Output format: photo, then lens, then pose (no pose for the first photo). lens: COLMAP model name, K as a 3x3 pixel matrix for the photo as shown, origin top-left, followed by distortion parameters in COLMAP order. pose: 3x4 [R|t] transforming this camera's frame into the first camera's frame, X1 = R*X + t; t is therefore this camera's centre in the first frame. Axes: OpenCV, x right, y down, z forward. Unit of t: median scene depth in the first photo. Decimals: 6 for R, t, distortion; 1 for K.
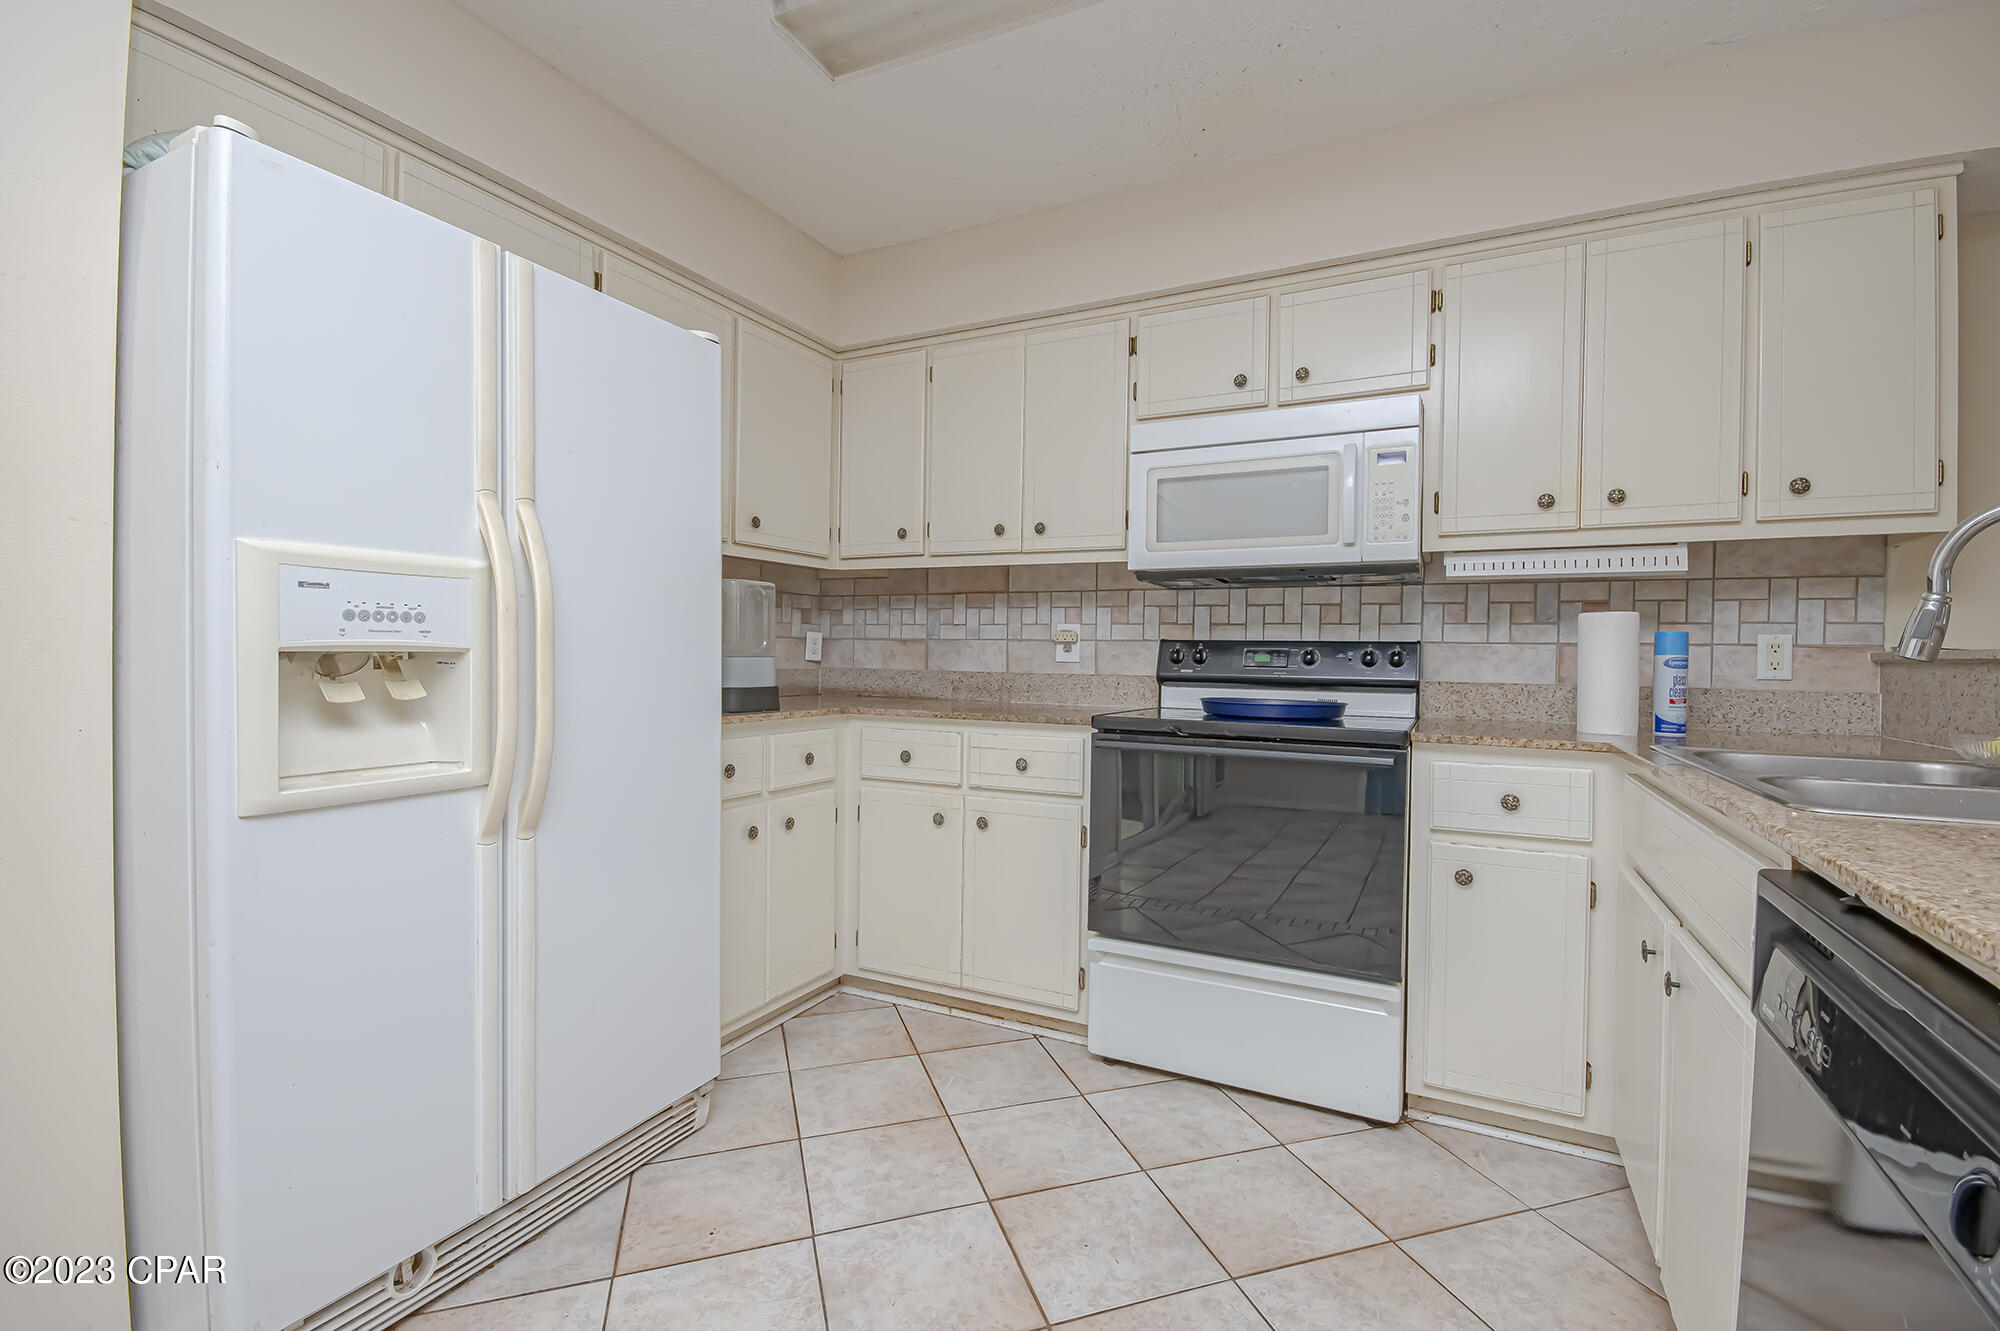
lens RADIAL K [[876.0, 0, 994.6], [0, 876.0, 662.5], [0, 0, 1]] dist [0.002341, -0.007583]
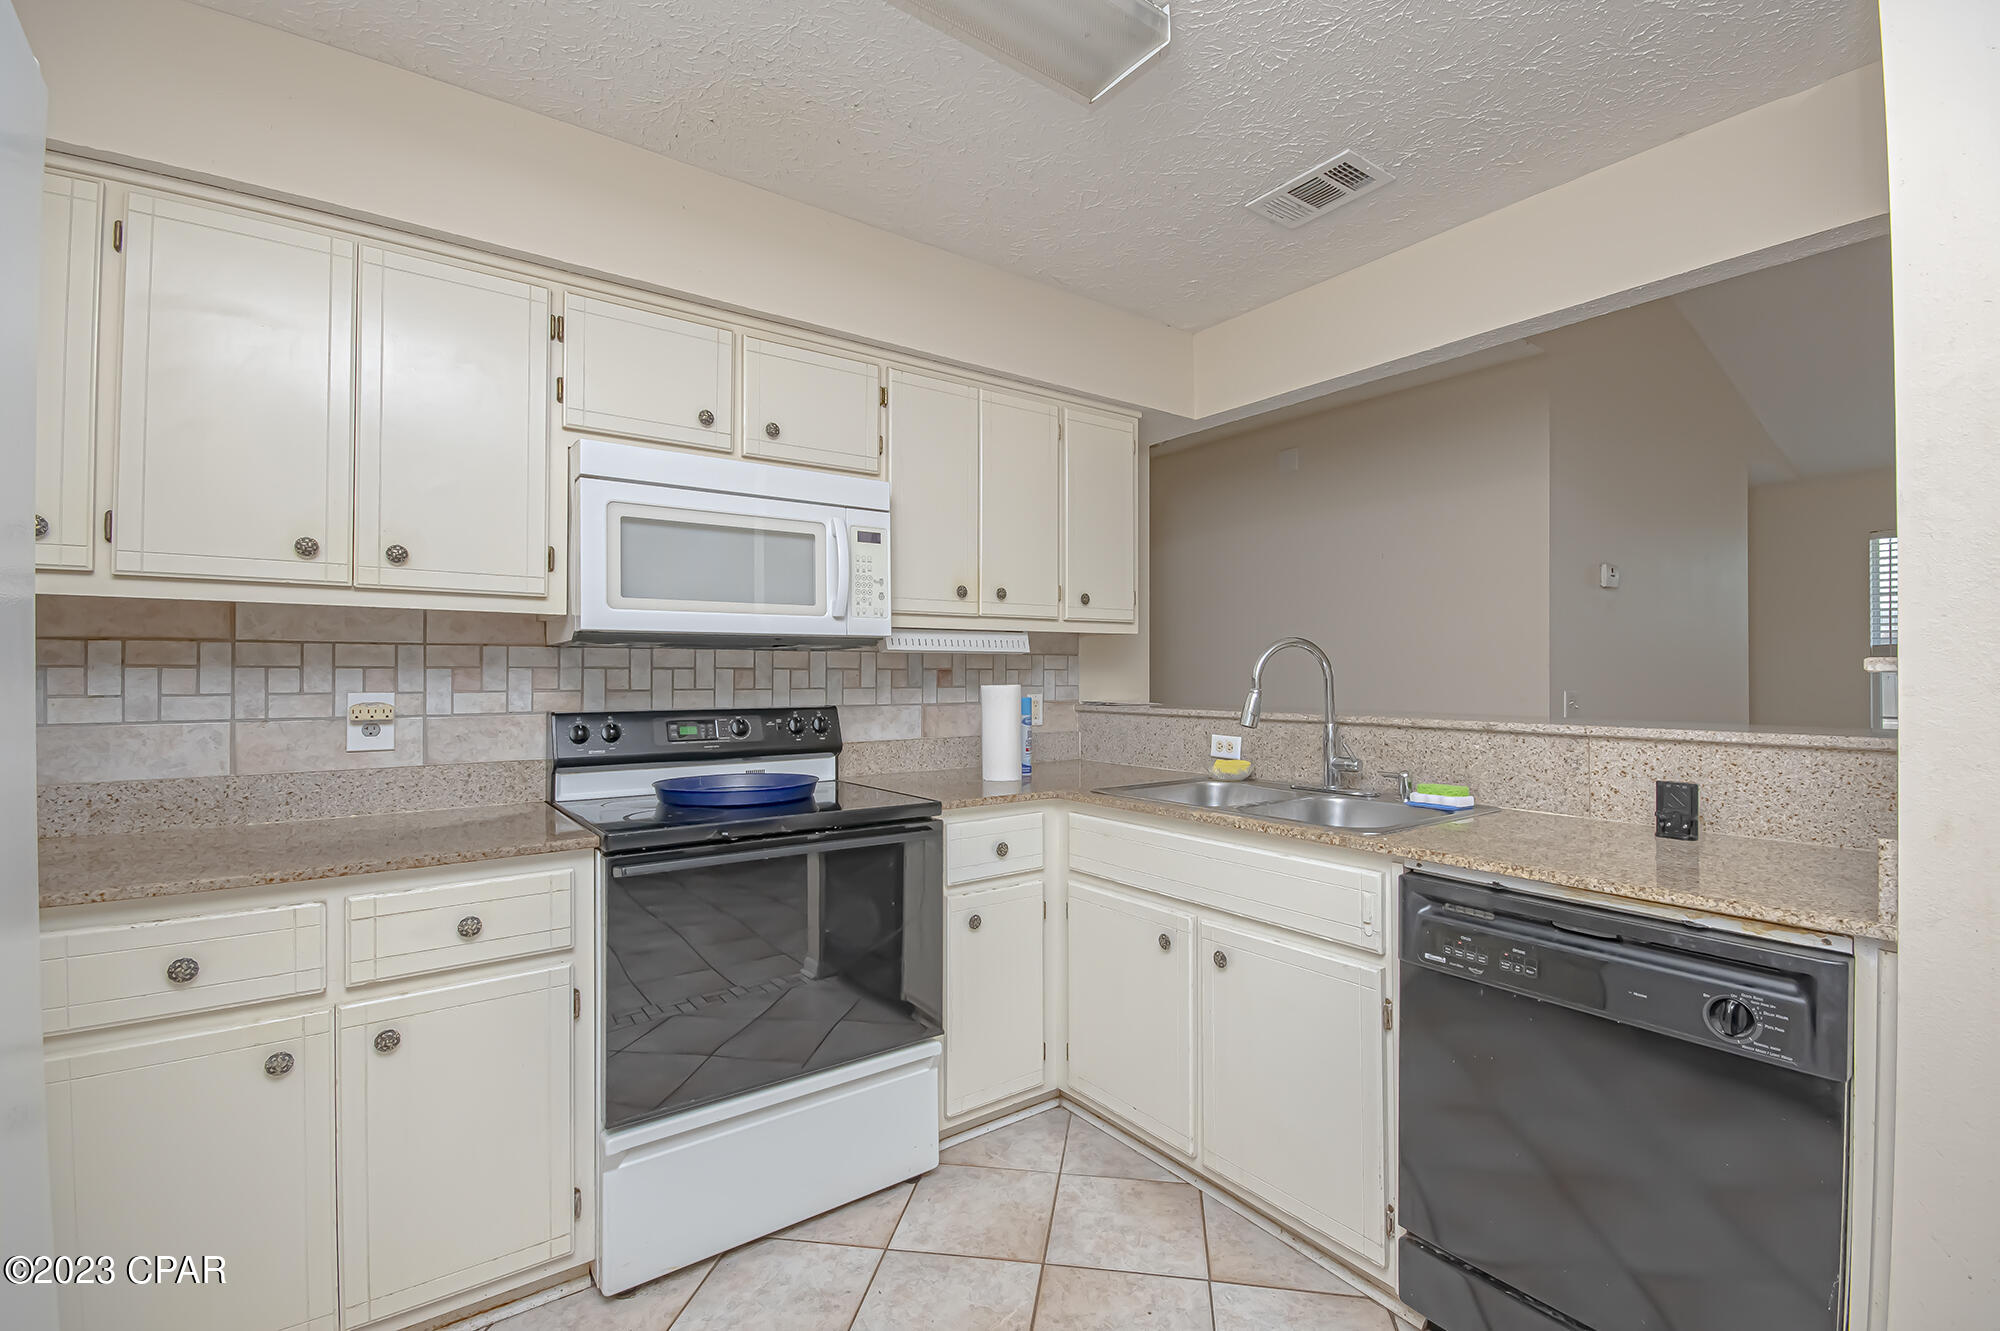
lens RADIAL K [[876.0, 0, 993.1], [0, 876.0, 671.2], [0, 0, 1]] dist [0.002341, -0.007583]
pose [[0.450047, -0.013520, 0.892902, -0.373438], [0.020873, 0.999771, 0.004618, -0.068176], [-0.892761, 0.016560, 0.450226, 0.359729]]
